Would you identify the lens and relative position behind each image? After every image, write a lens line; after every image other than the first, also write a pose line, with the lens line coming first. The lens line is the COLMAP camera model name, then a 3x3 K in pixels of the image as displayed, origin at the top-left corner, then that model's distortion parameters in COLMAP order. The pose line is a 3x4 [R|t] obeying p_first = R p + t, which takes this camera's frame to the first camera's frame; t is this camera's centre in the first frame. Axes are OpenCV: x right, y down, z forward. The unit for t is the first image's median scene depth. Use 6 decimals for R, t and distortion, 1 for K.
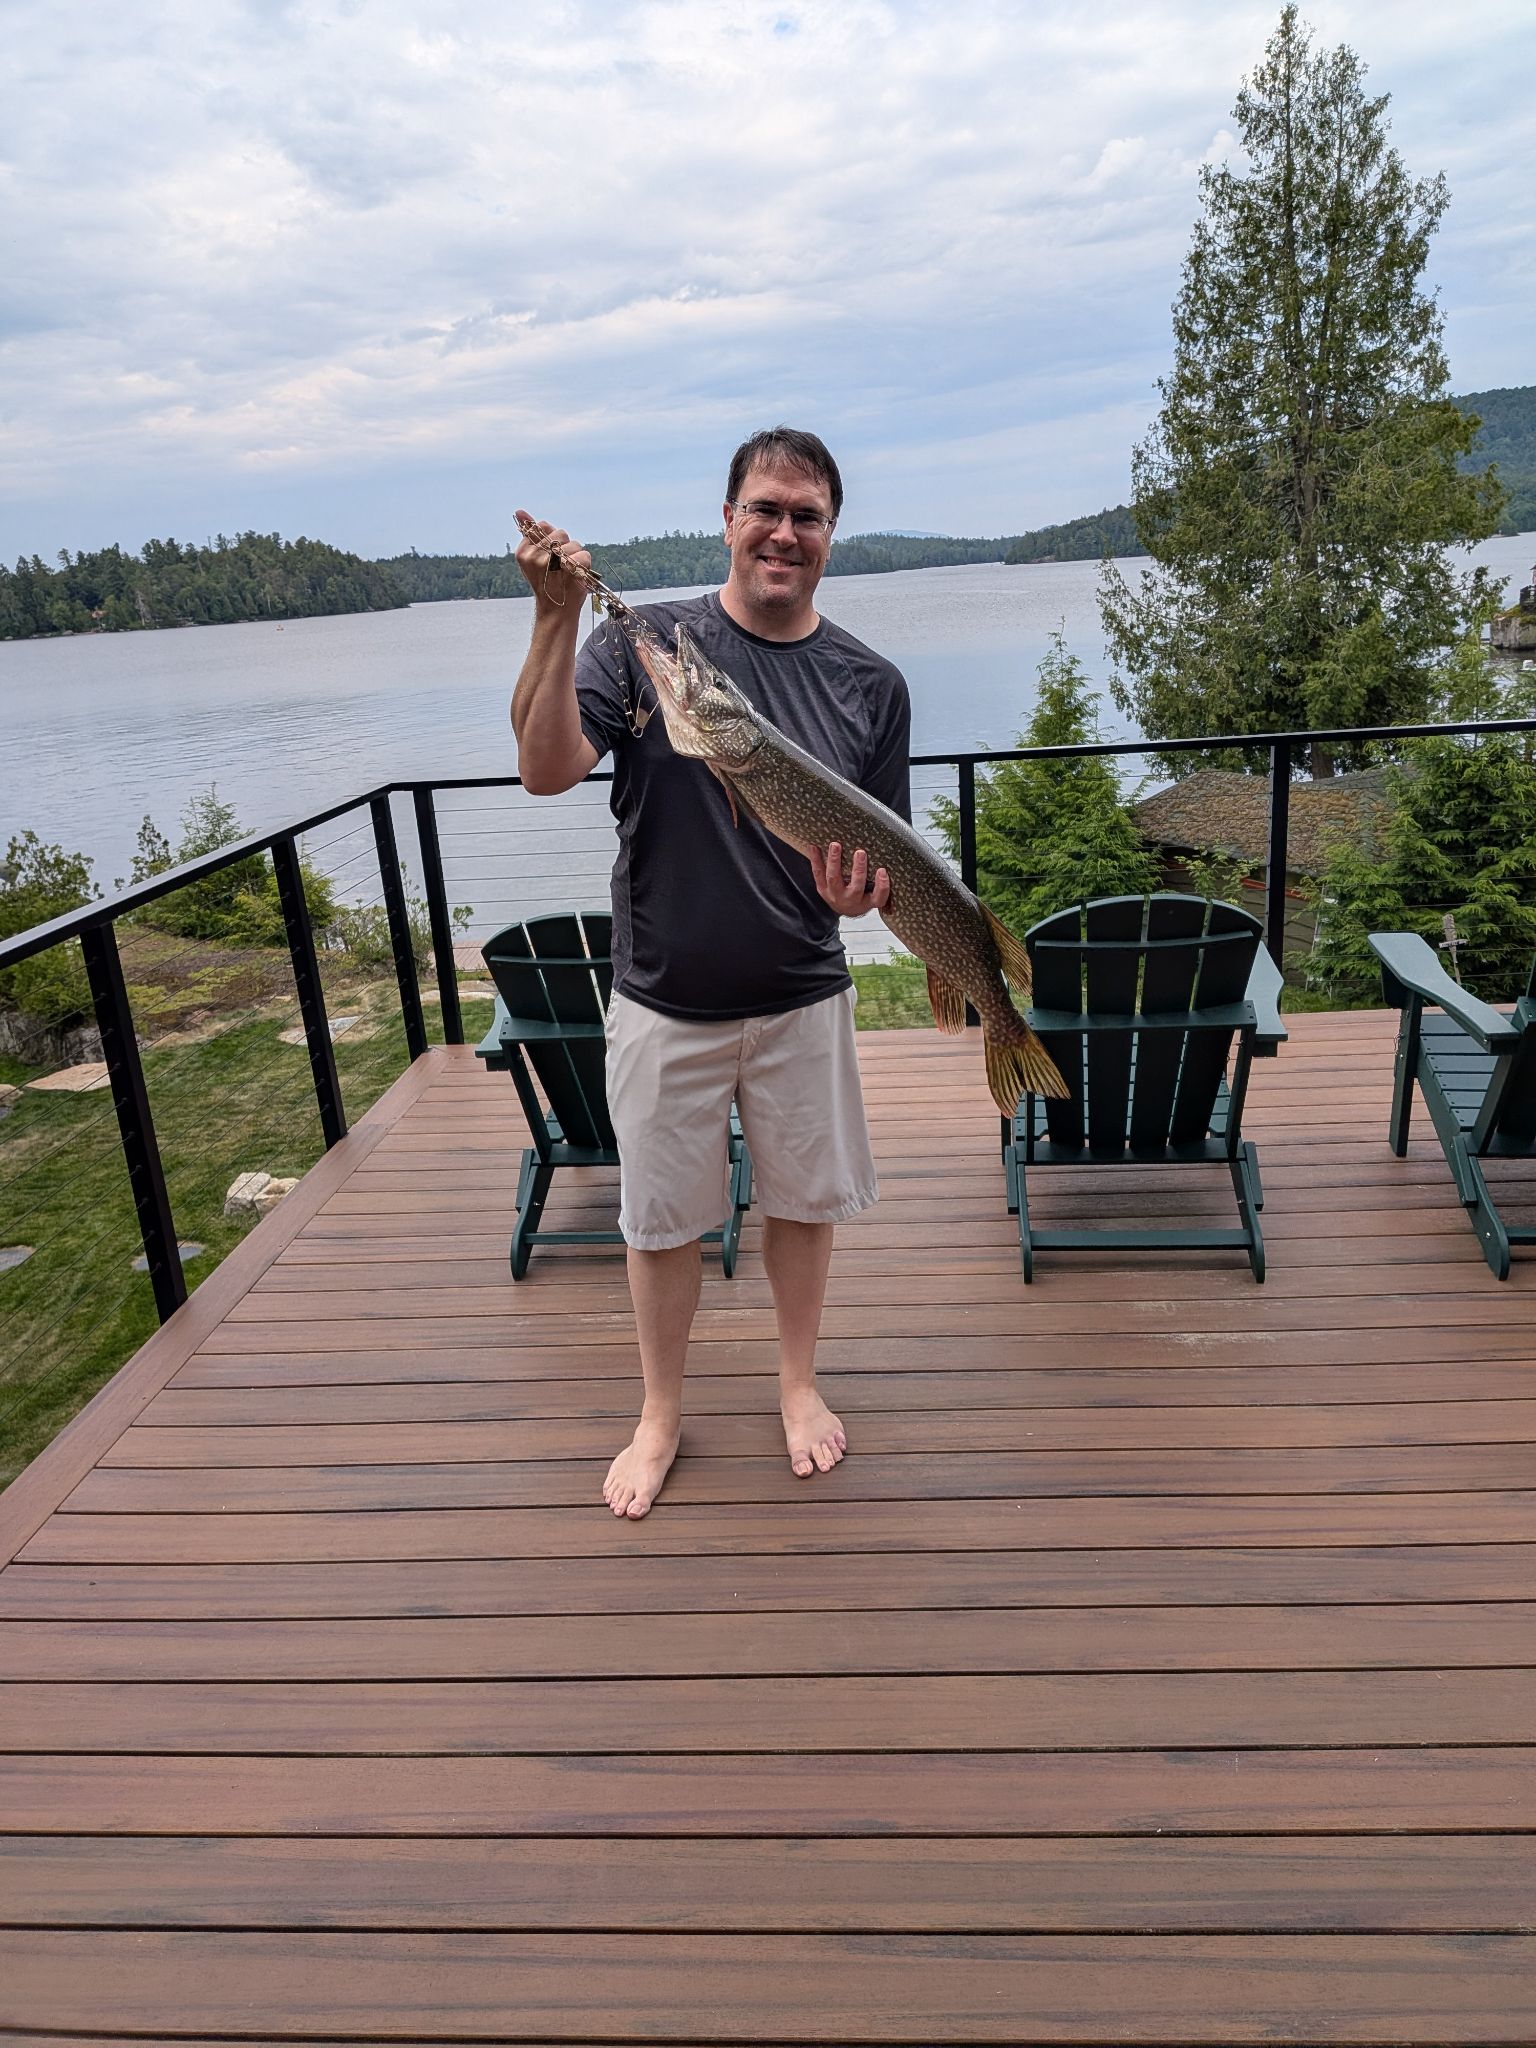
lens RADIAL K [[1429.7, 0, 797.3], [0, 1429.7, 994.7], [0, 0, 1]] dist [0.058272, -0.091353]
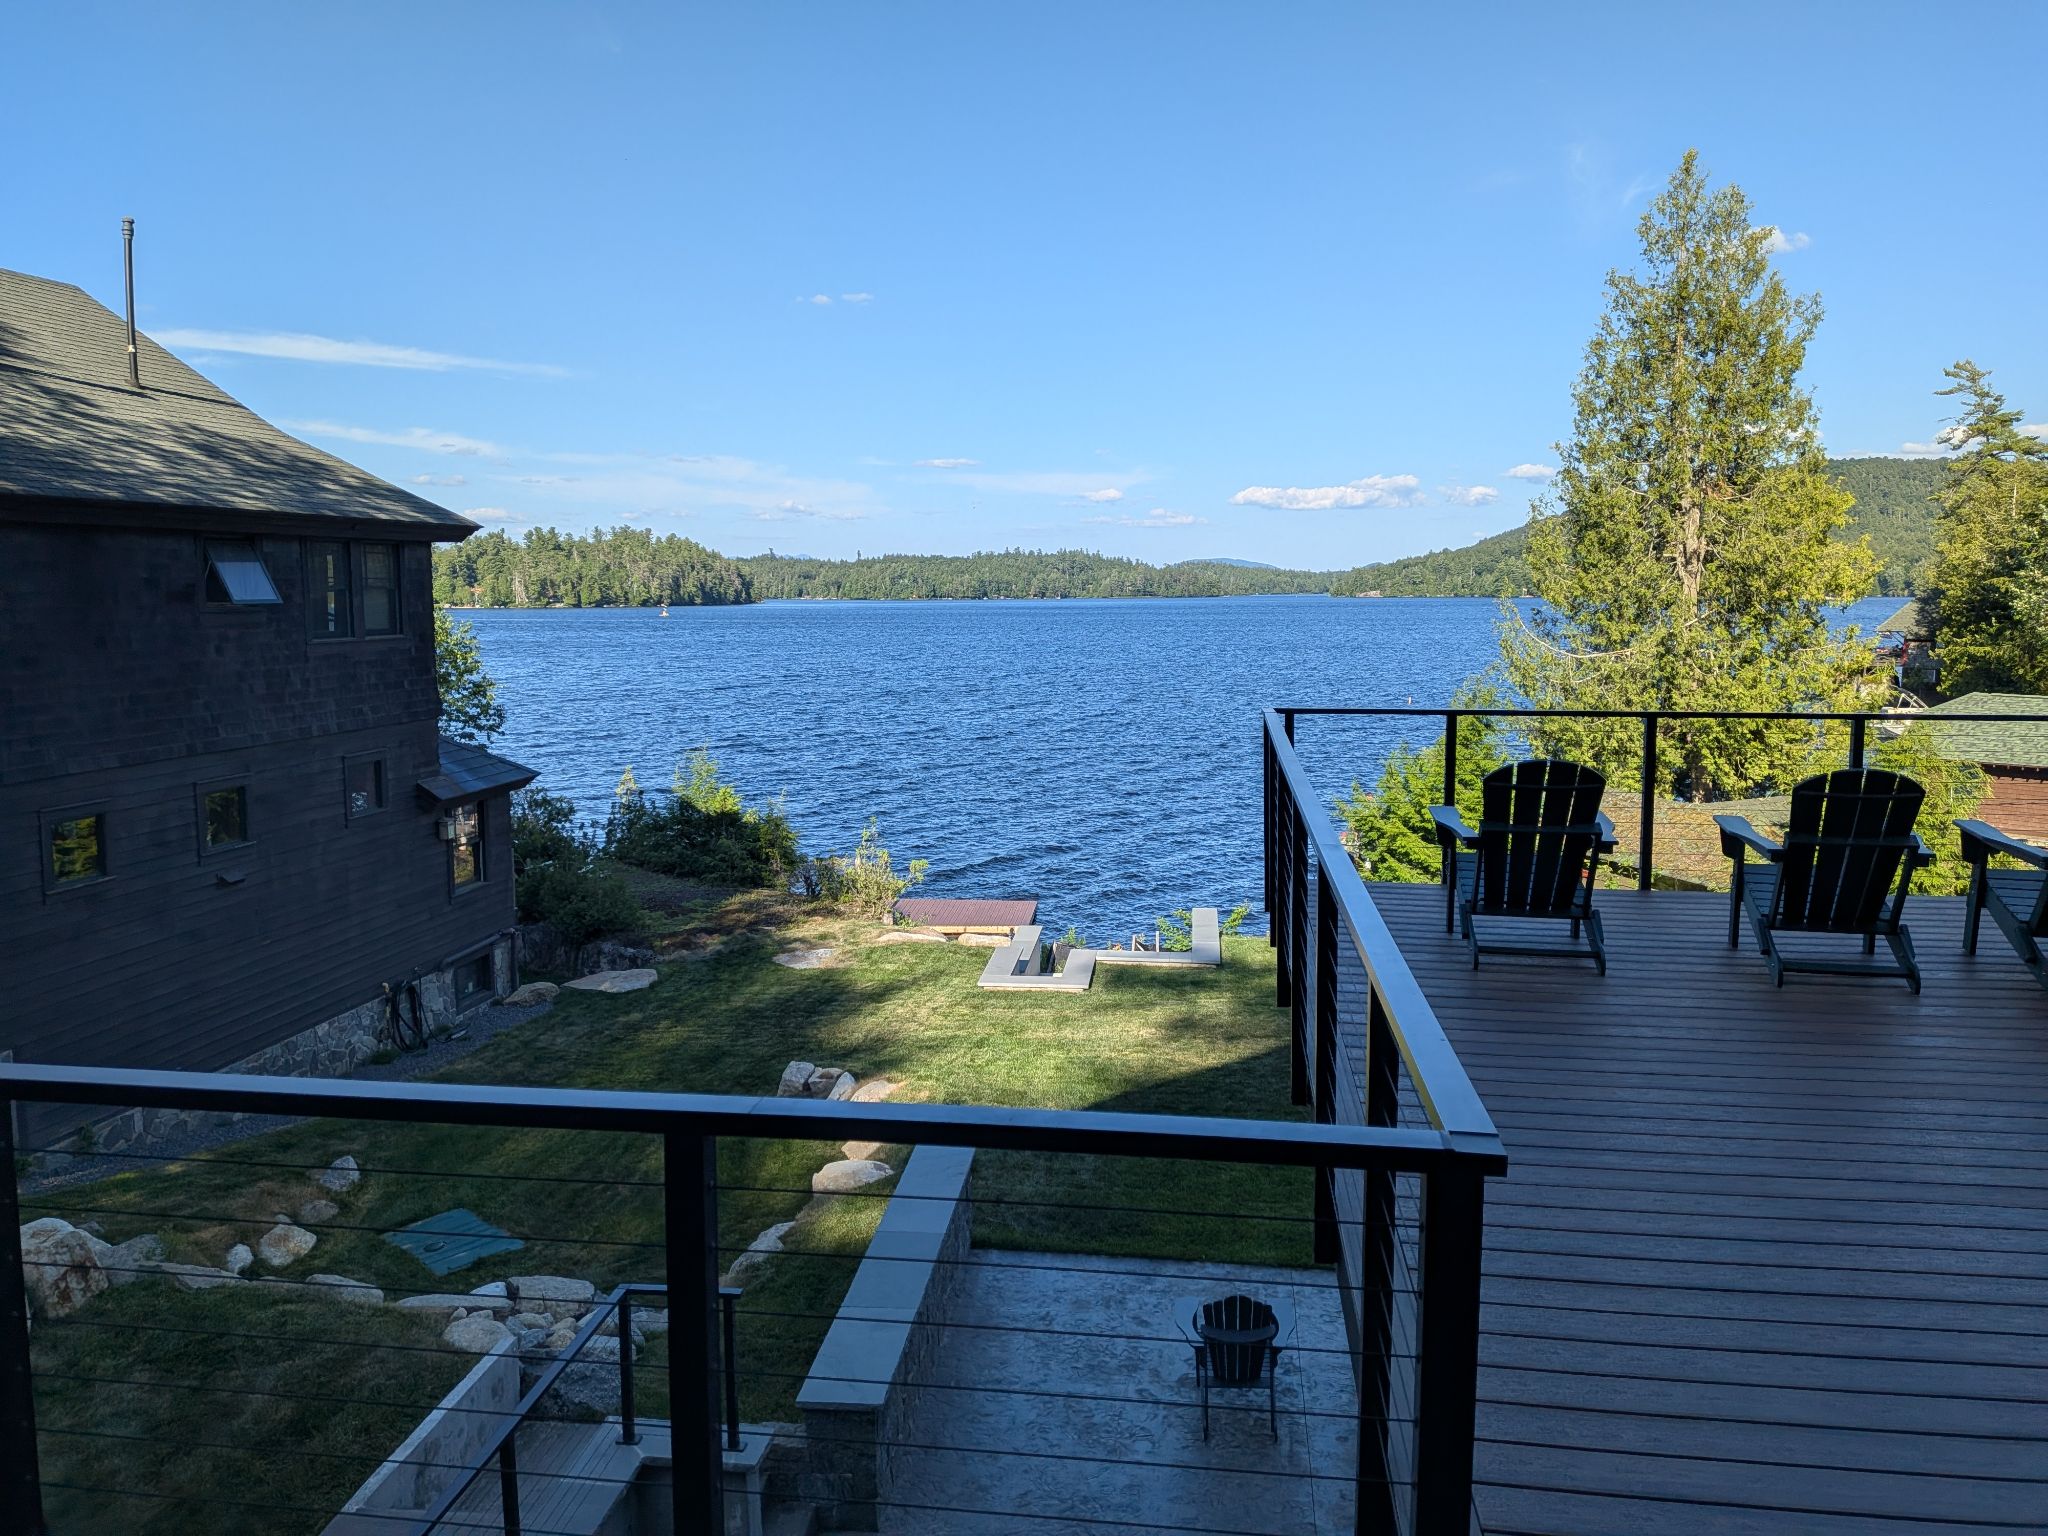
lens RADIAL K [[1429.7, 0, 1021.0], [0, 1429.7, 745.1], [0, 0, 1]] dist [0.058272, -0.091353]
pose [[0.995323, 0.067700, -0.068908, -0.080564], [-0.078801, 0.981621, -0.173810, 0.034742], [0.055875, 0.178427, 0.982365, -0.101852]]
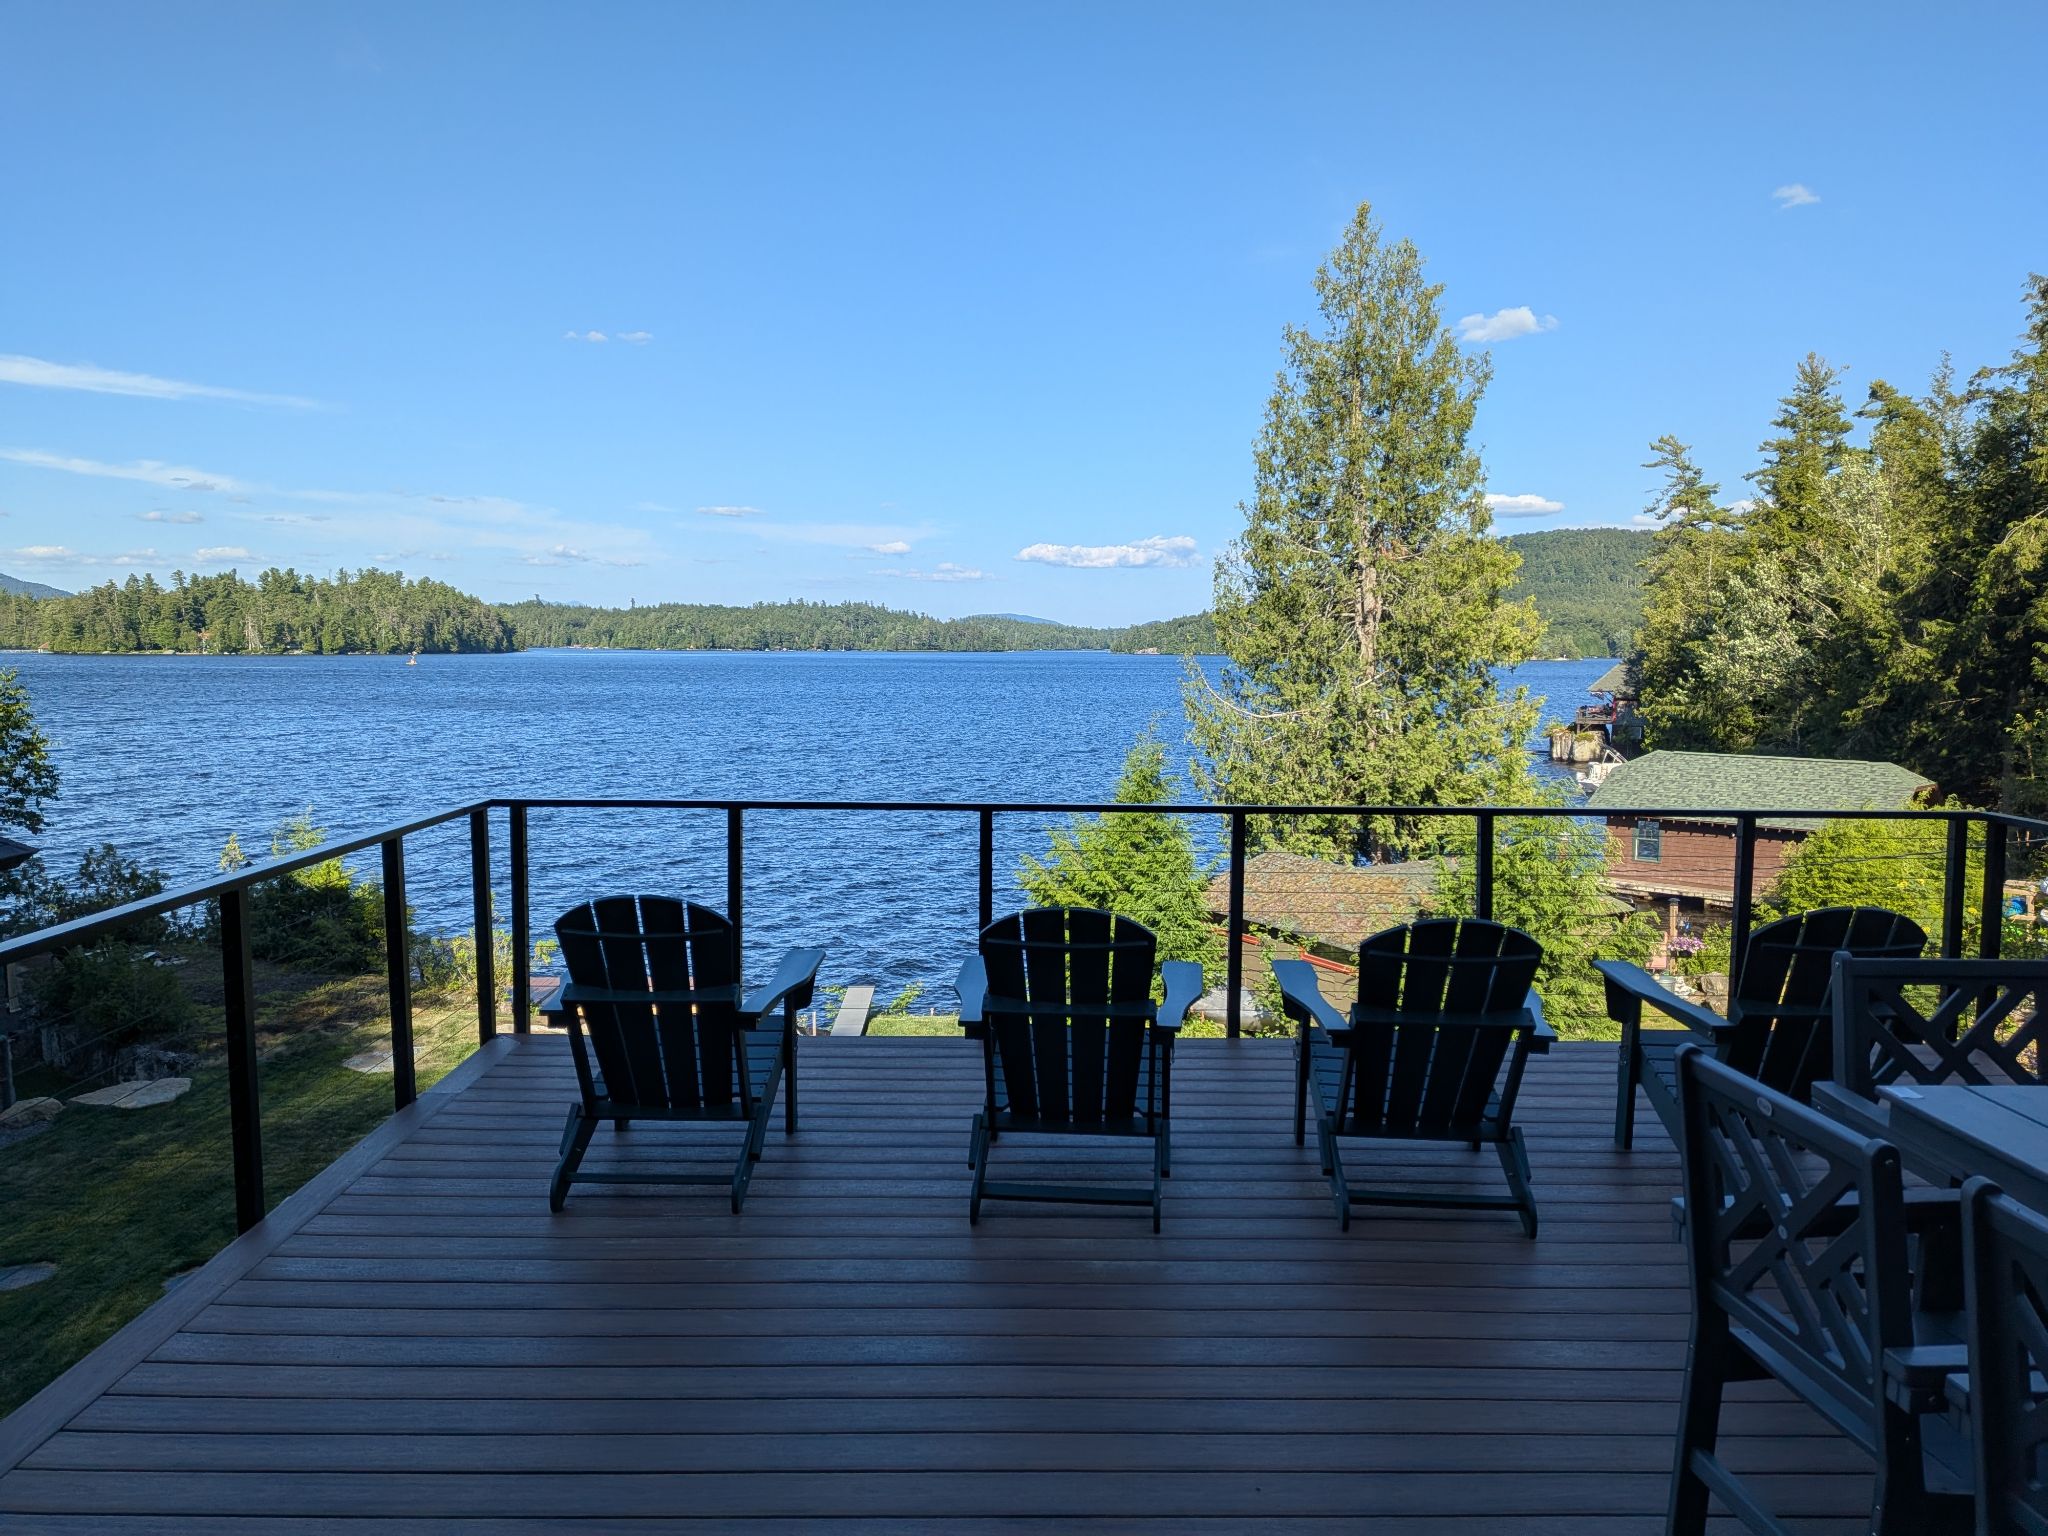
lens RADIAL K [[1429.7, 0, 1021.8], [0, 1429.7, 810.9], [0, 0, 1]] dist [0.058272, -0.091353]
pose [[0.994729, 0.062590, 0.081215, 0.009061], [-0.047609, 0.983452, -0.174800, 0.008189], [-0.090811, 0.170012, 0.981249, -0.032423]]
